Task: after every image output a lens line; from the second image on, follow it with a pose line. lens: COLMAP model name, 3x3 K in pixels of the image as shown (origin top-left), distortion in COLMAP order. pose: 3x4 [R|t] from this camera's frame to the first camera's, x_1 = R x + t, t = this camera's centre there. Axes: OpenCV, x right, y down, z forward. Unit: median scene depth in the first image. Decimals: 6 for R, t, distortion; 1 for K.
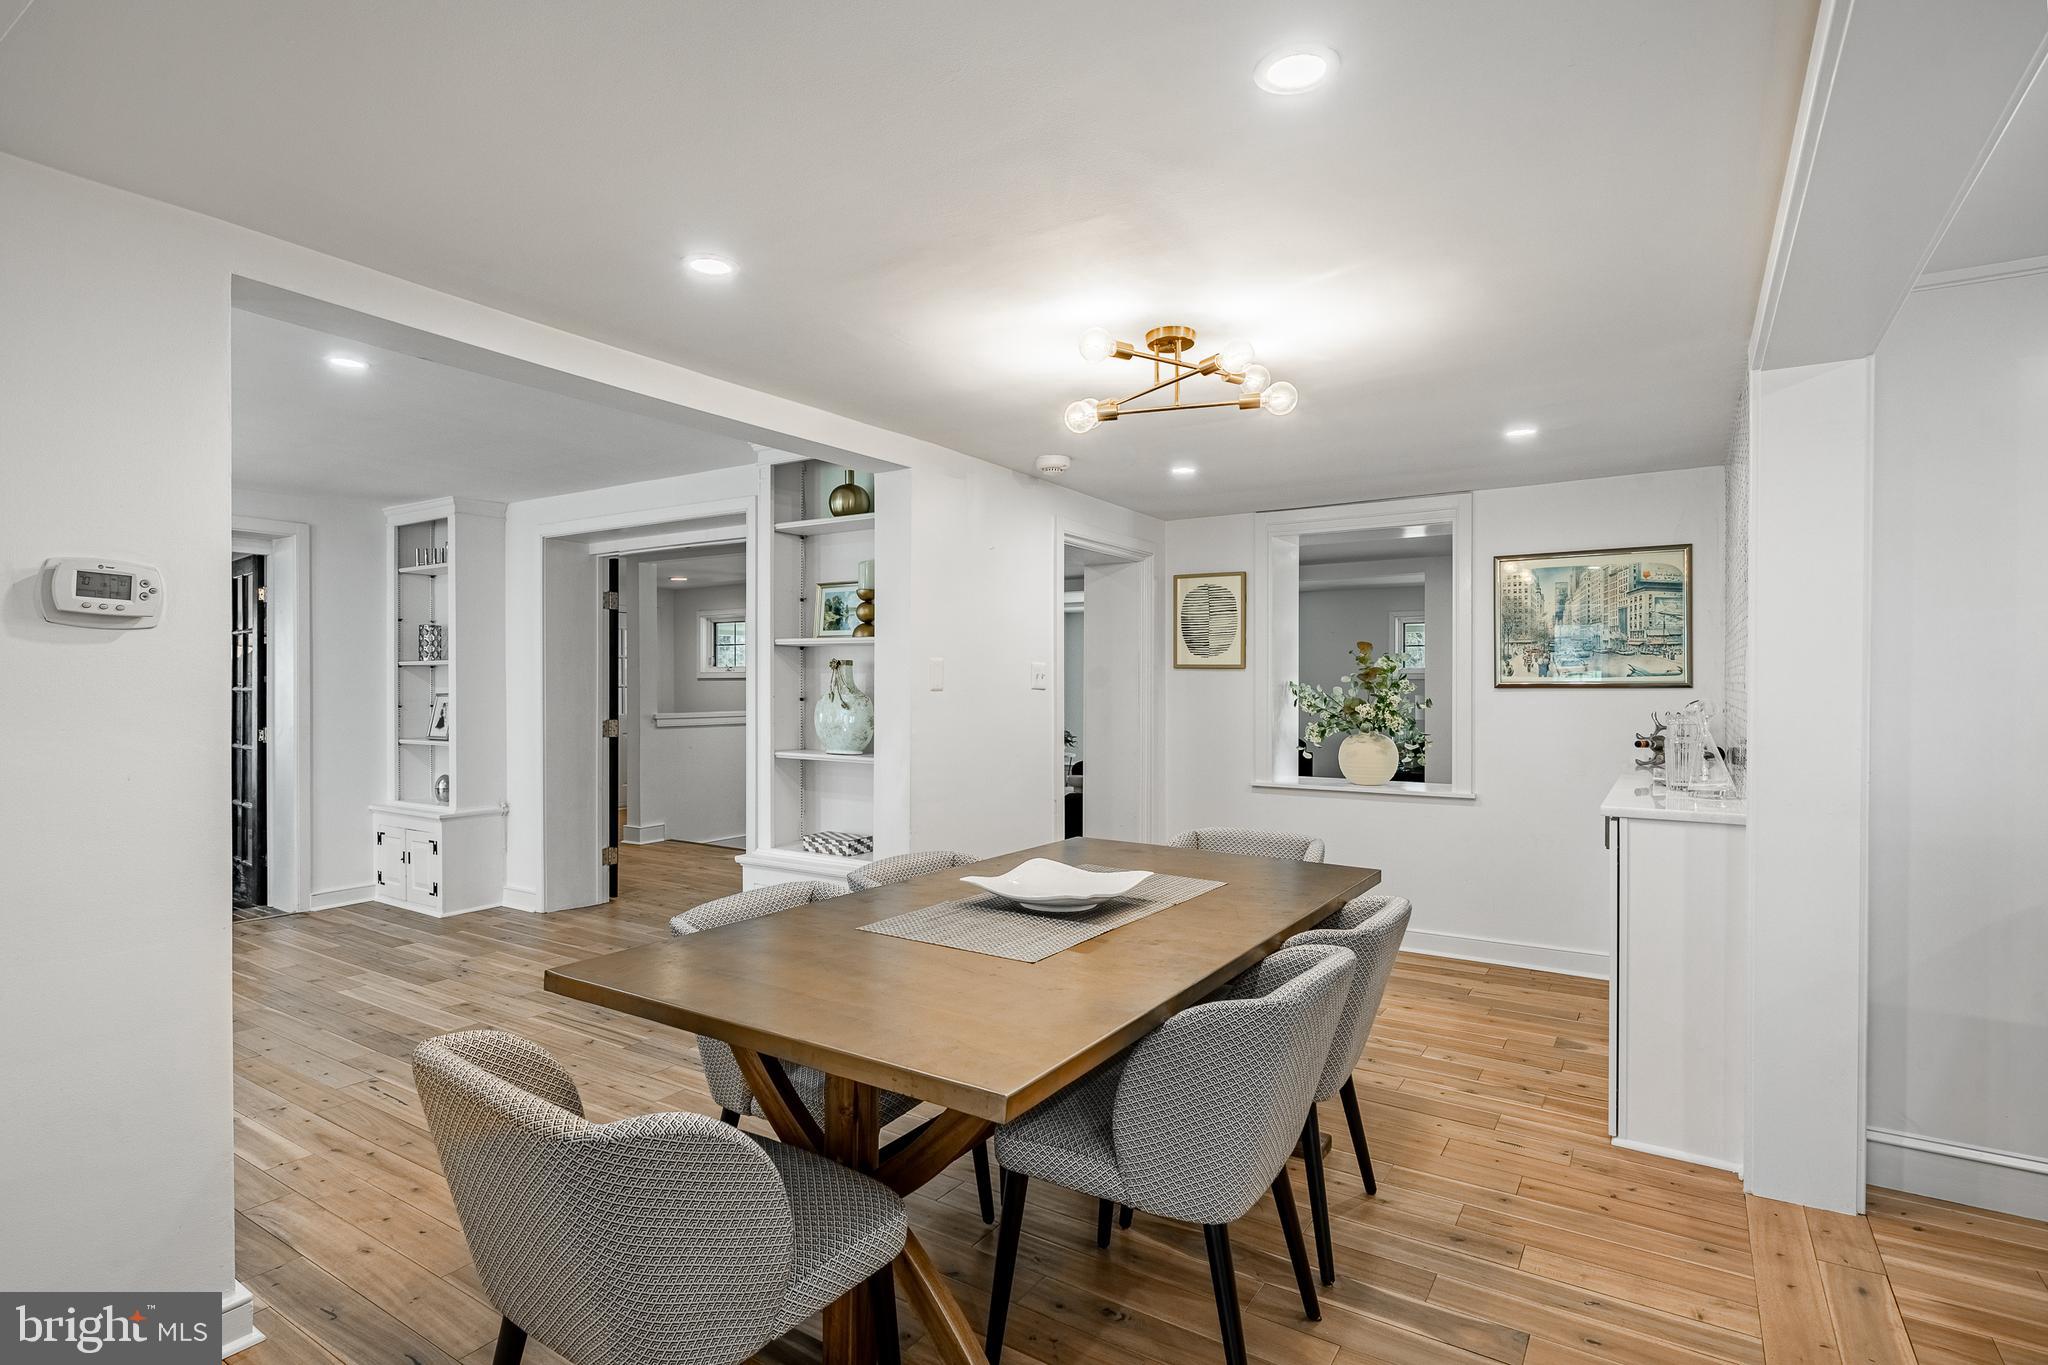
lens RADIAL K [[1019.0, 0, 1015.0], [0, 1019.0, 686.7], [0, 0, 1]] dist [0.001657, 0.000083]
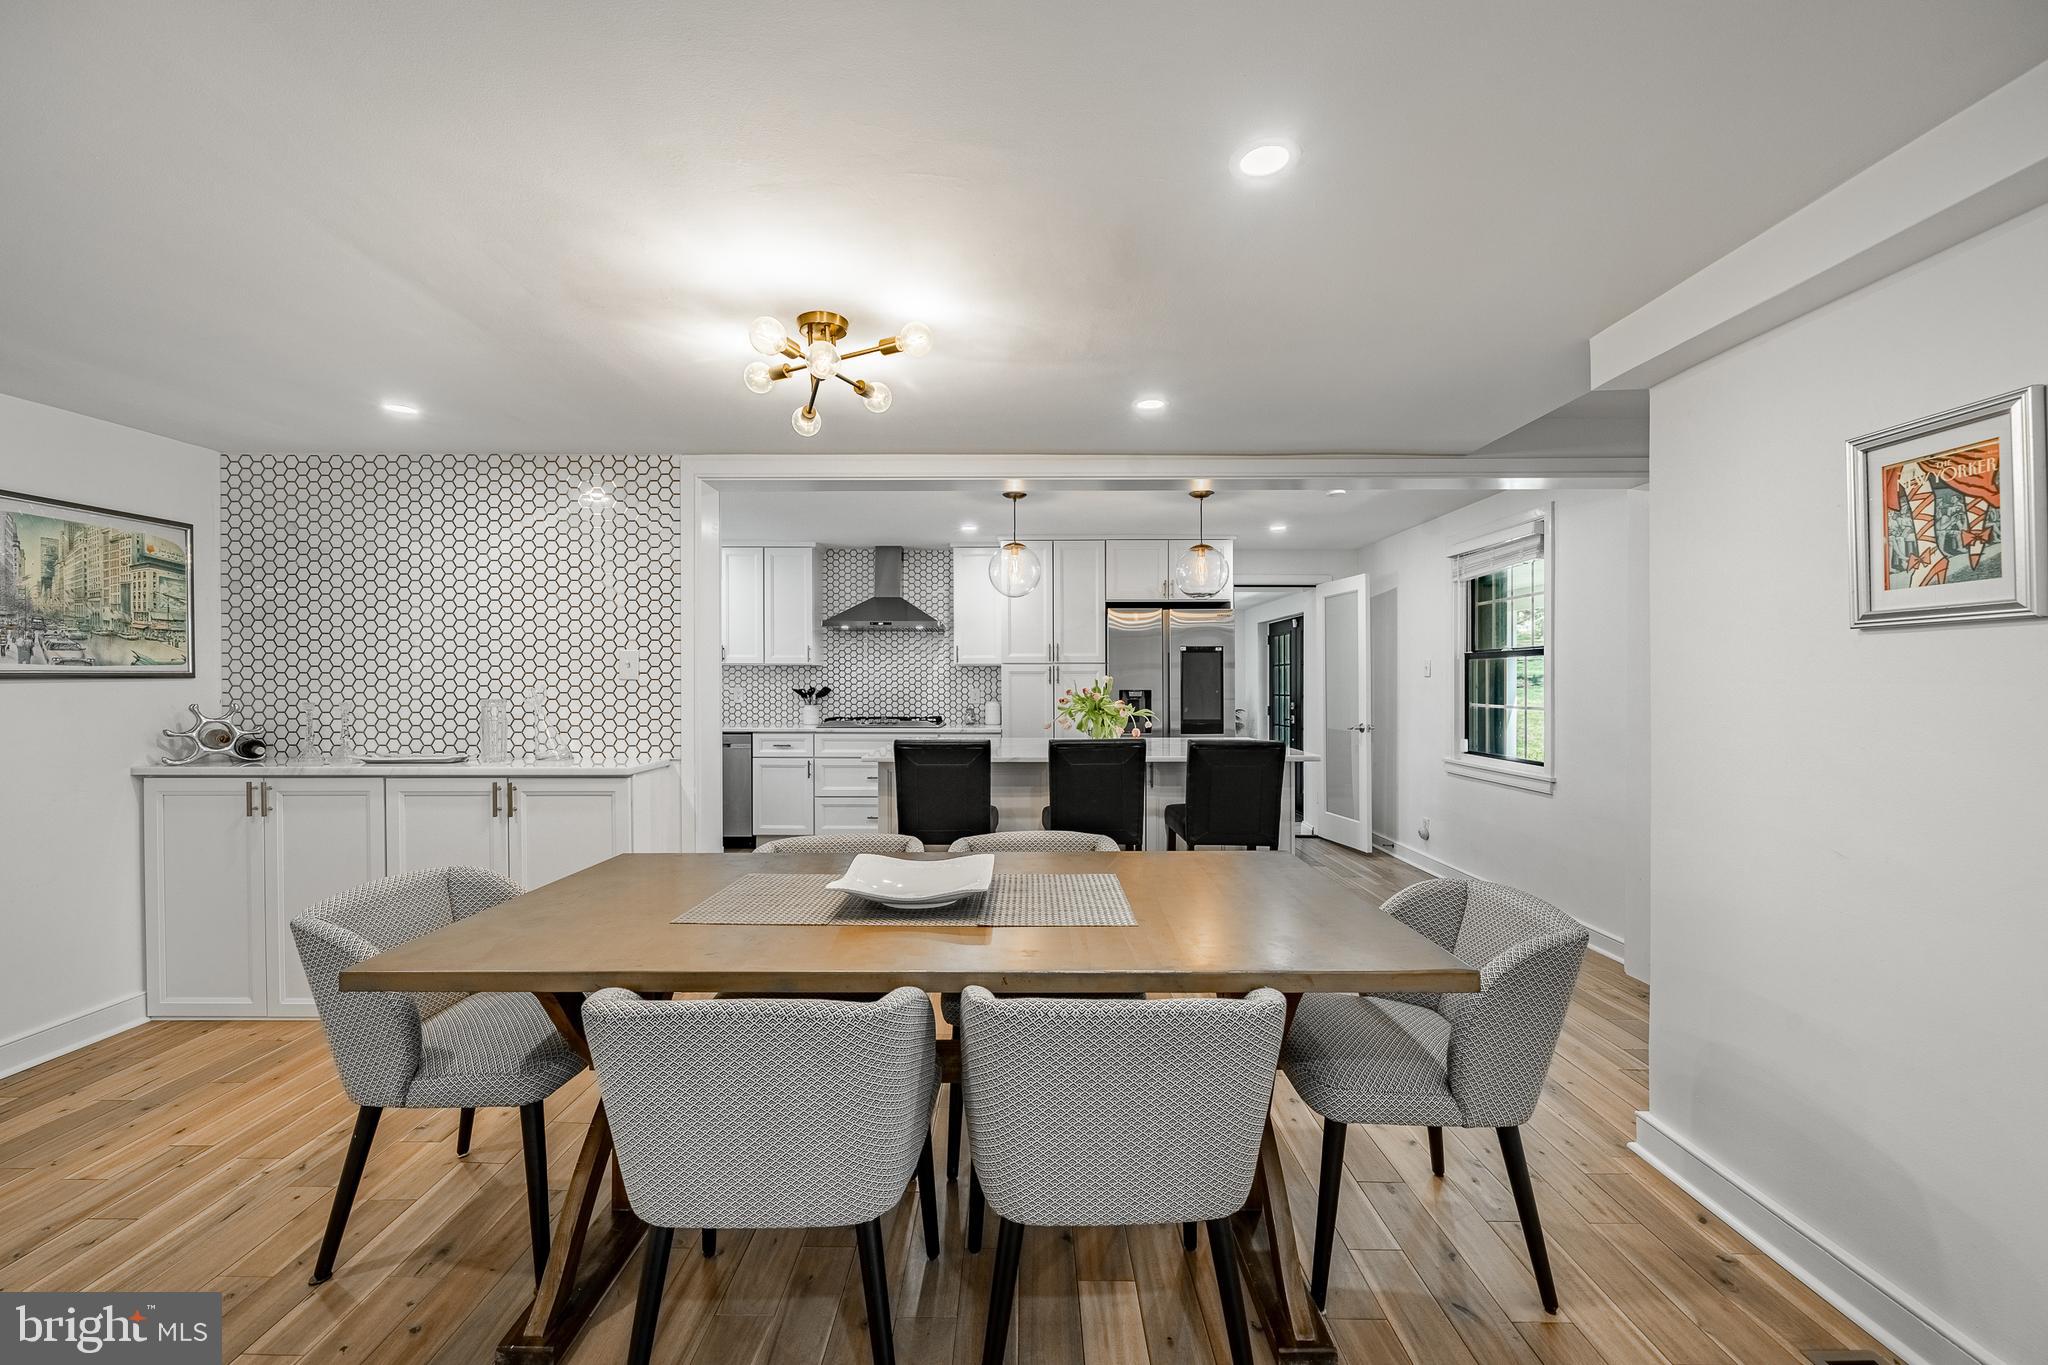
lens RADIAL K [[822.7, 0, 1014.8], [0, 822.7, 677.2], [0, 0, 1]] dist [-0.000770, 0.000040]
pose [[-0.534249, 0.000506, 0.845327, -0.370218], [0.003485, 0.999993, 0.001605, 0.001694], [-0.845320, 0.003803, -0.534247, 0.743683]]
